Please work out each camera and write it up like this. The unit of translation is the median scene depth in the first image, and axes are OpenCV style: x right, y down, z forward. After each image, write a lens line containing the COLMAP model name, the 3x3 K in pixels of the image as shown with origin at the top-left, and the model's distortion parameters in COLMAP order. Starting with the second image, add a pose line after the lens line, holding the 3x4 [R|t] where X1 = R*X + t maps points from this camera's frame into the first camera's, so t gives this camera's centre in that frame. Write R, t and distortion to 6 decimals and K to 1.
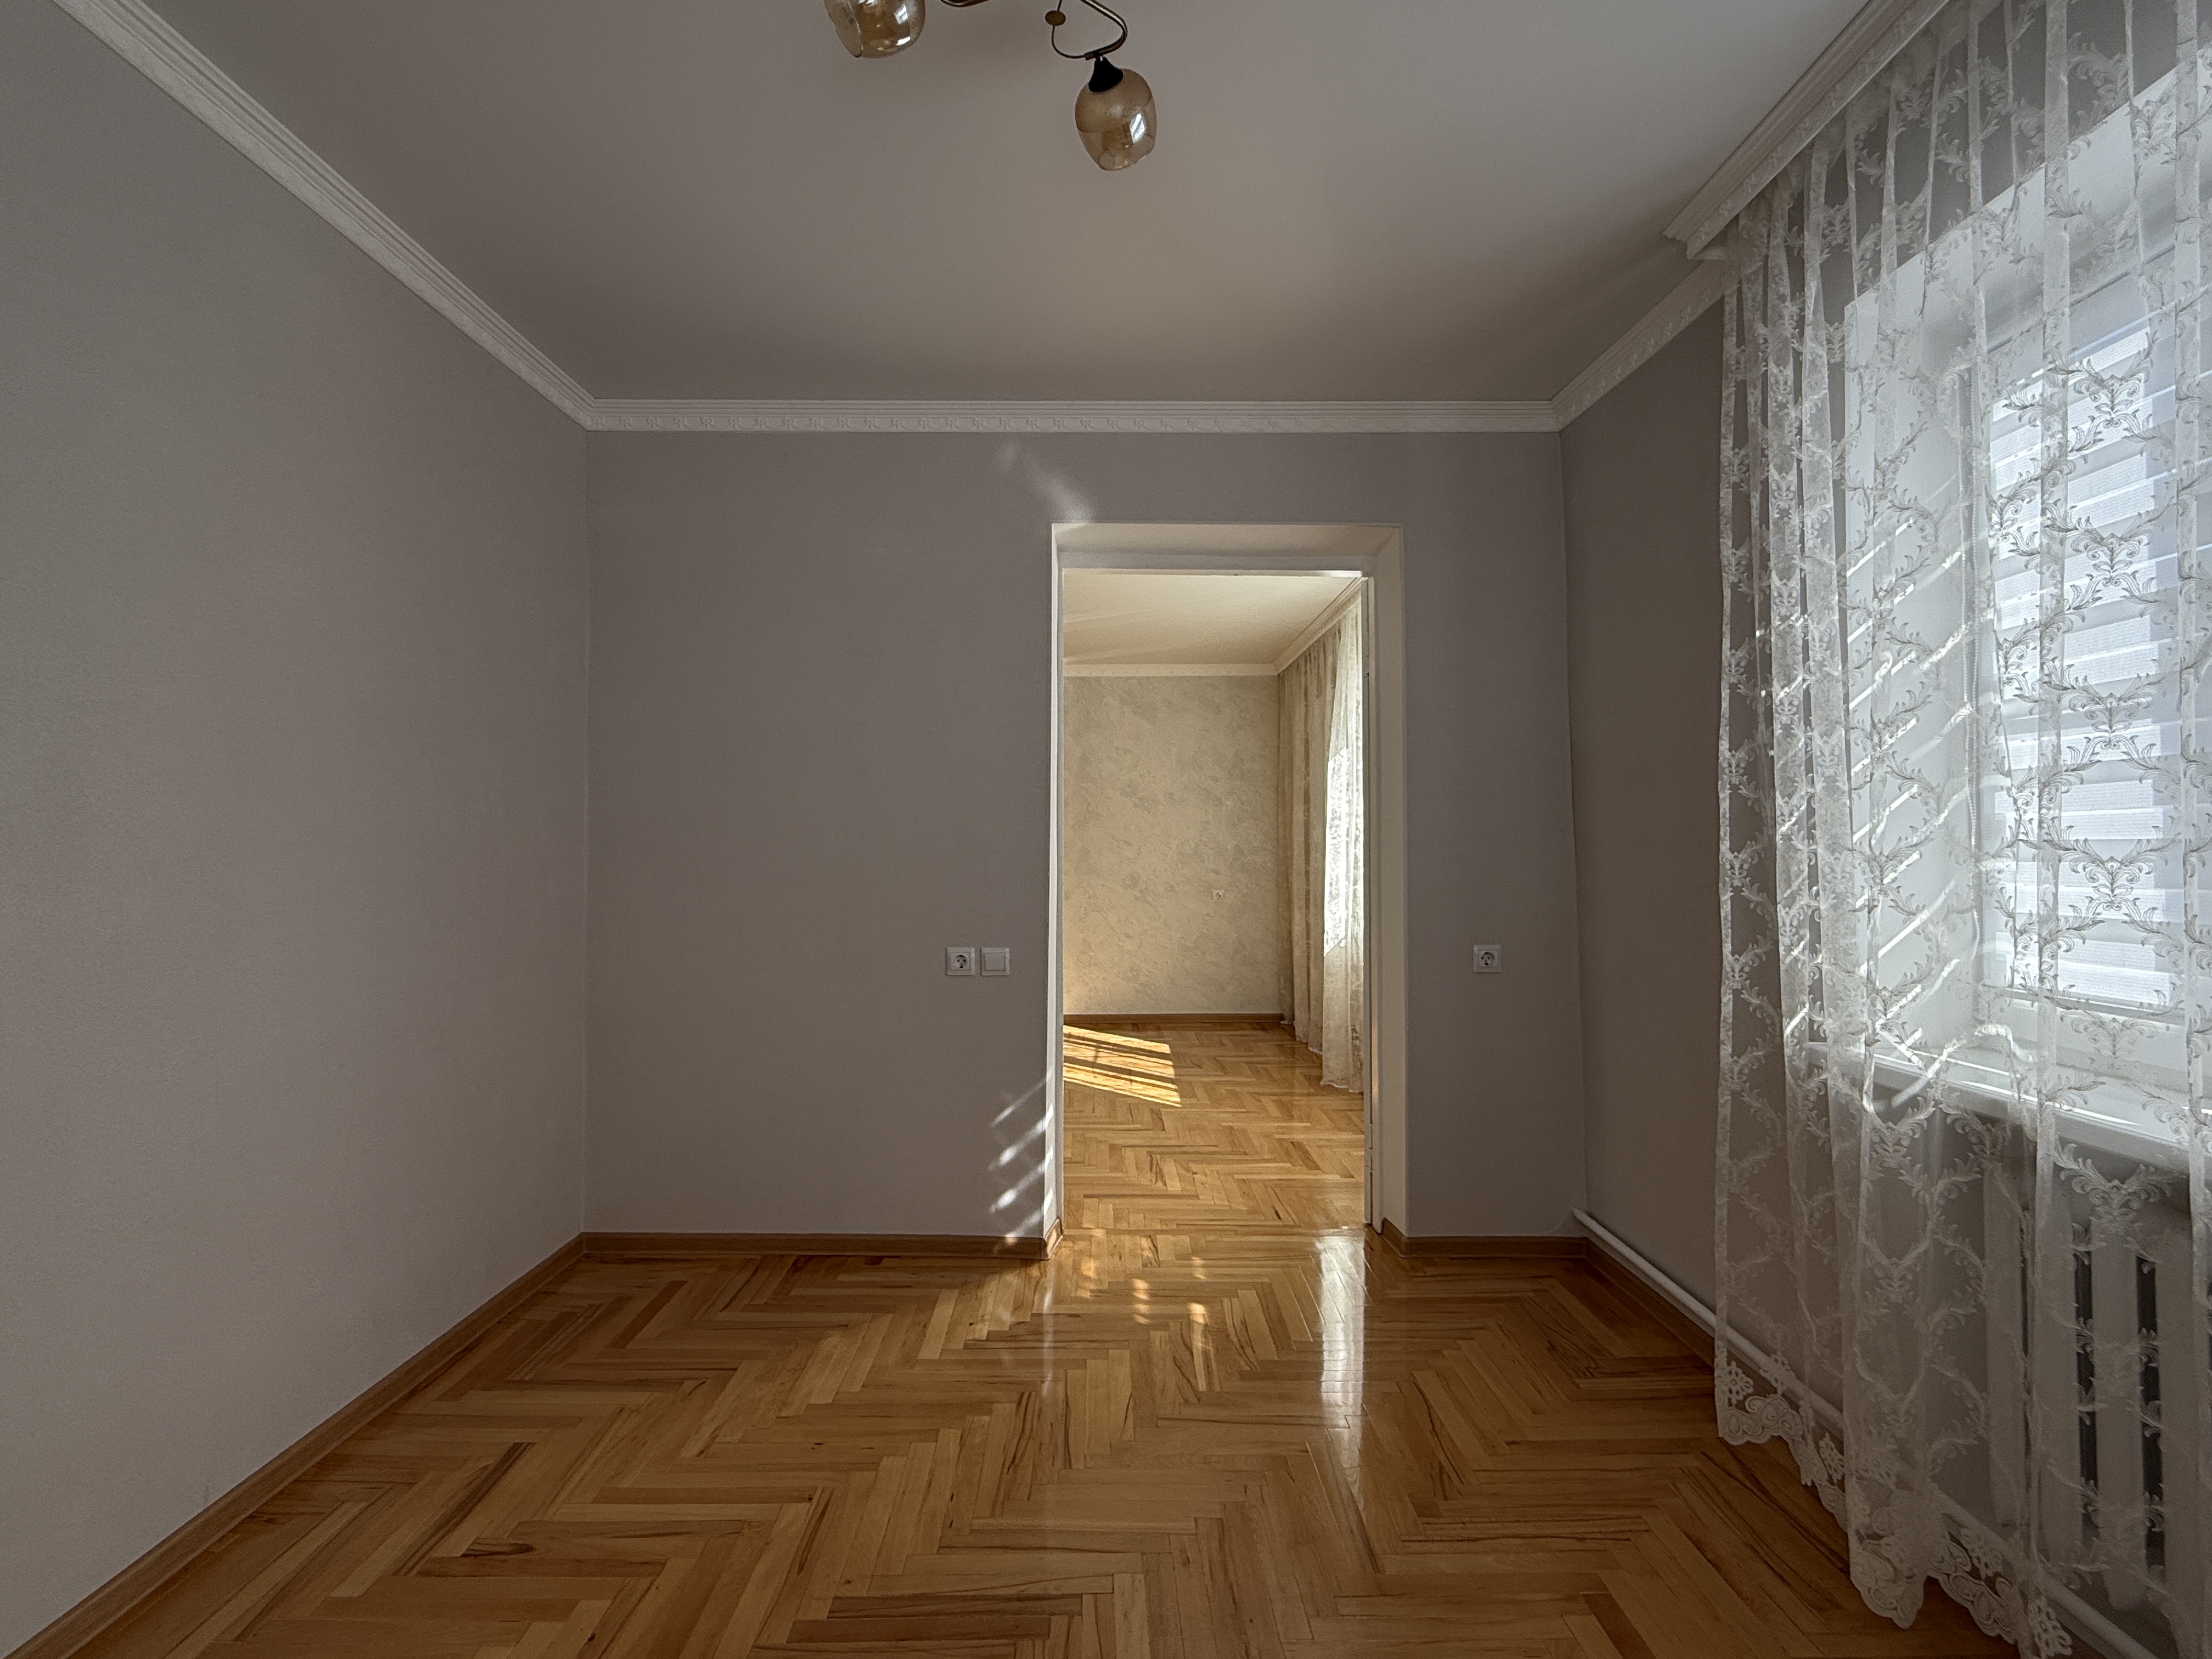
lens RADIAL K [[1089.0, 0, 1106.0], [0, 1089.0, 829.5], [0, 0, 1]] dist [0.001491, 0.000133]
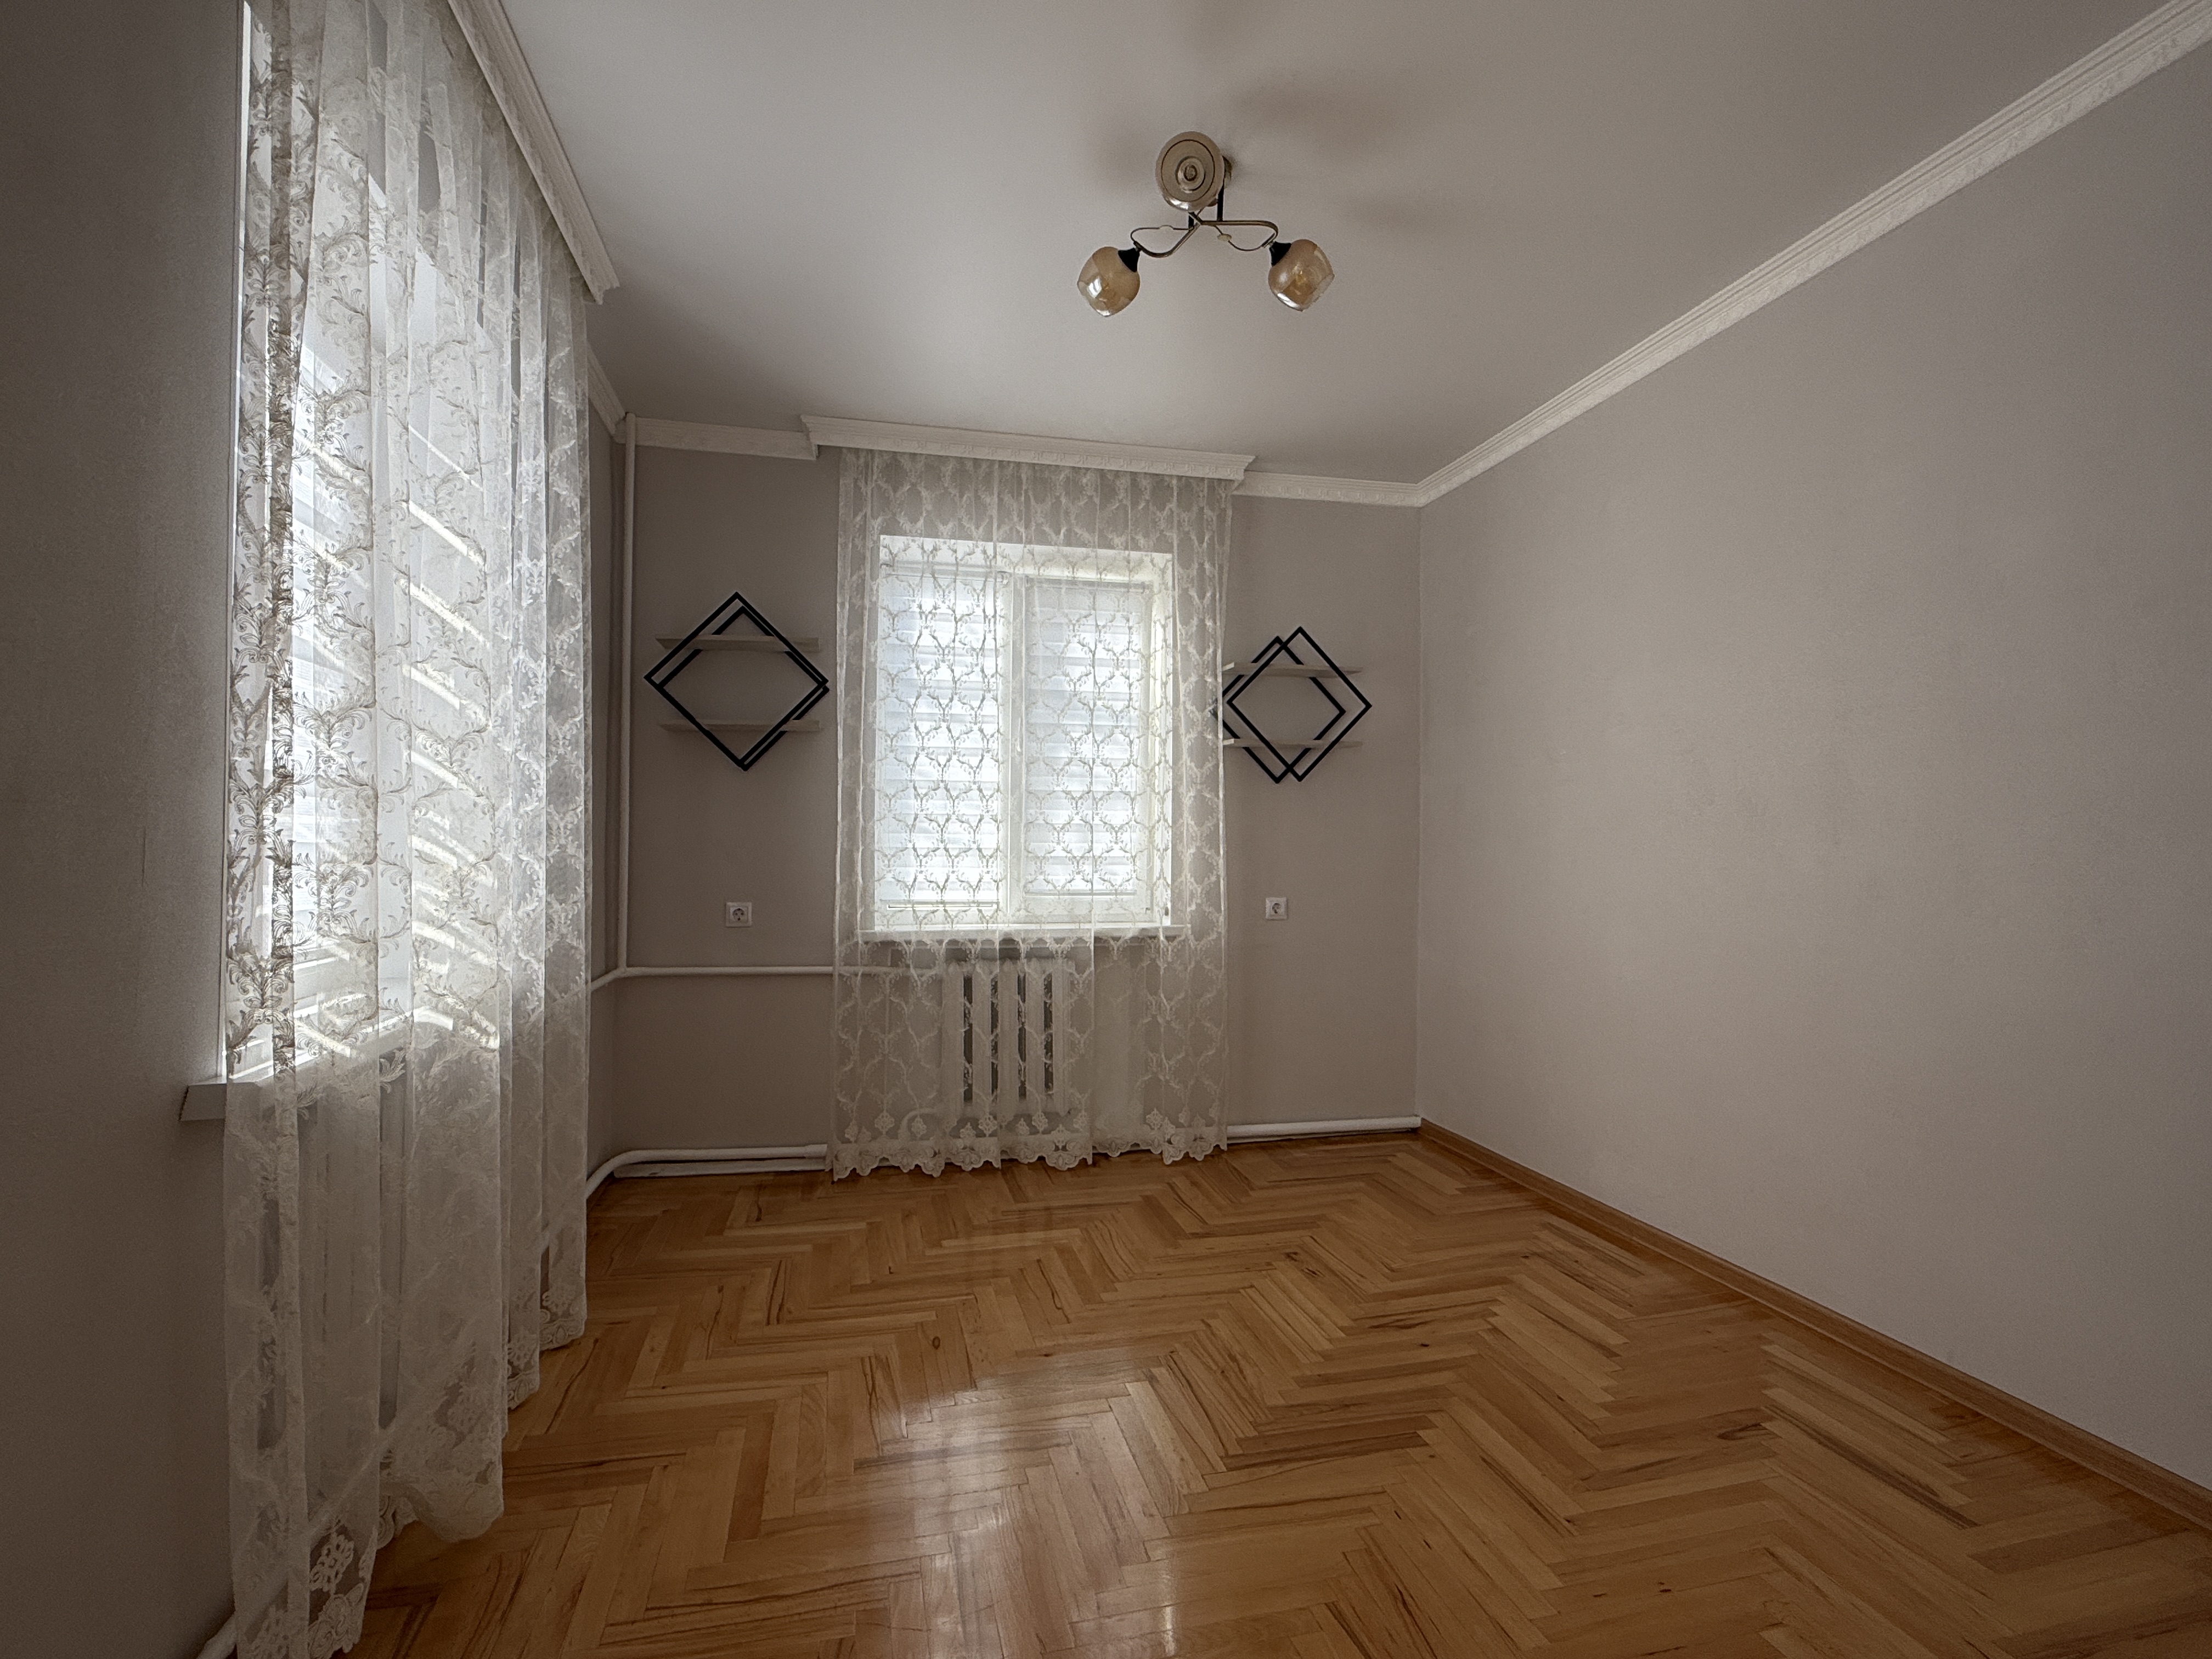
lens RADIAL K [[1089.0, 0, 1106.0], [0, 1089.0, 829.5], [0, 0, 1]] dist [0.001491, 0.000133]
pose [[-0.974644, -0.005283, -0.223699, 0.326663], [0.001036, 0.999604, -0.028120, 0.073485], [0.223759, -0.027639, -0.974253, 1.928290]]
